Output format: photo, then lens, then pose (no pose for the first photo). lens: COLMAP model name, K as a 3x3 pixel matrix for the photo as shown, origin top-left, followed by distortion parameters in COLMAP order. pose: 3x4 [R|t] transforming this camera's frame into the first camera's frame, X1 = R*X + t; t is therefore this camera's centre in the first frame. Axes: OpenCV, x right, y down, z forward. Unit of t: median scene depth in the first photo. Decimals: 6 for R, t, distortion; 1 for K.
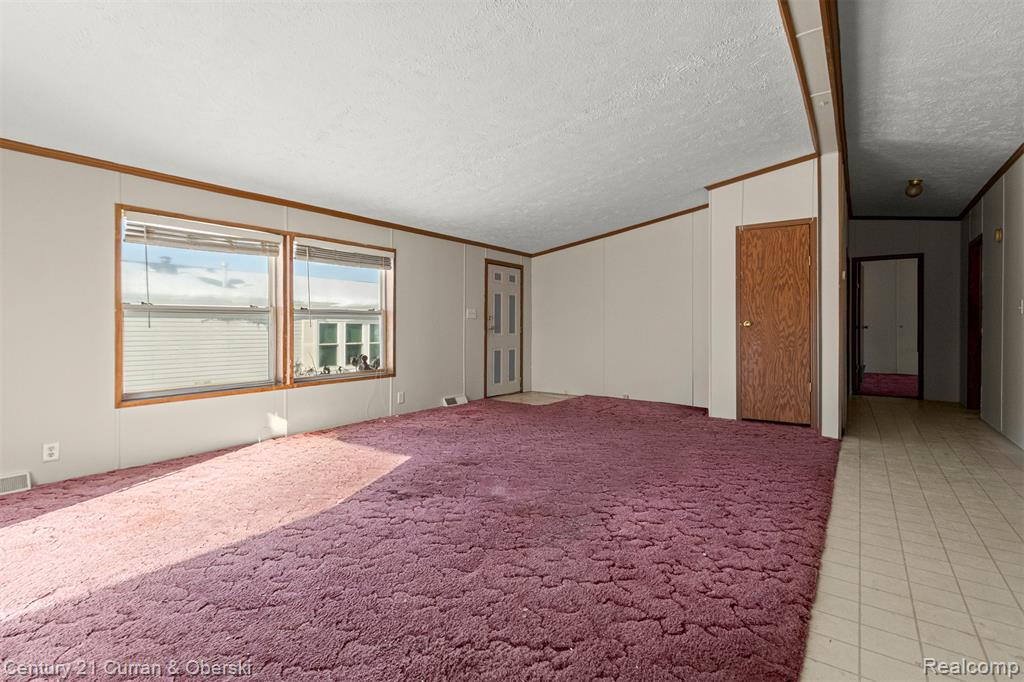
lens RADIAL K [[472.9, 0, 501.5], [0, 472.9, 327.9], [0, 0, 1]] dist [0.001684, -0.000745]
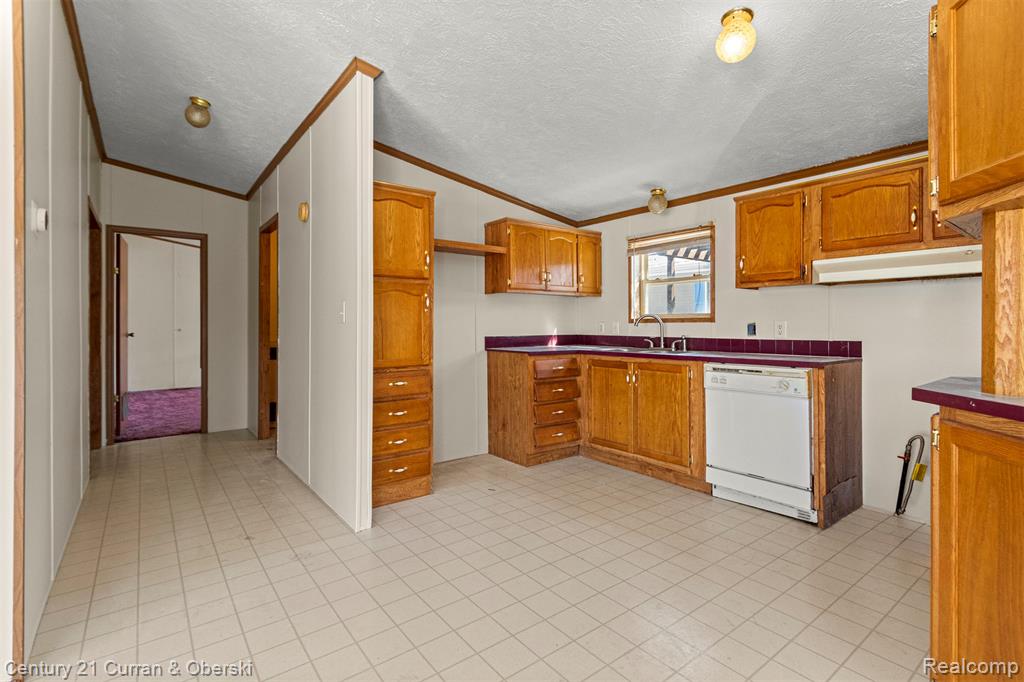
lens RADIAL K [[472.9, 0, 504.1], [0, 472.9, 322.0], [0, 0, 1]] dist [0.001684, -0.000745]
pose [[0.265204, 0.000595, 0.964192, 0.336255], [0.003736, 0.999992, -0.001644, -0.019953], [-0.964185, 0.004039, 0.265199, 0.397423]]
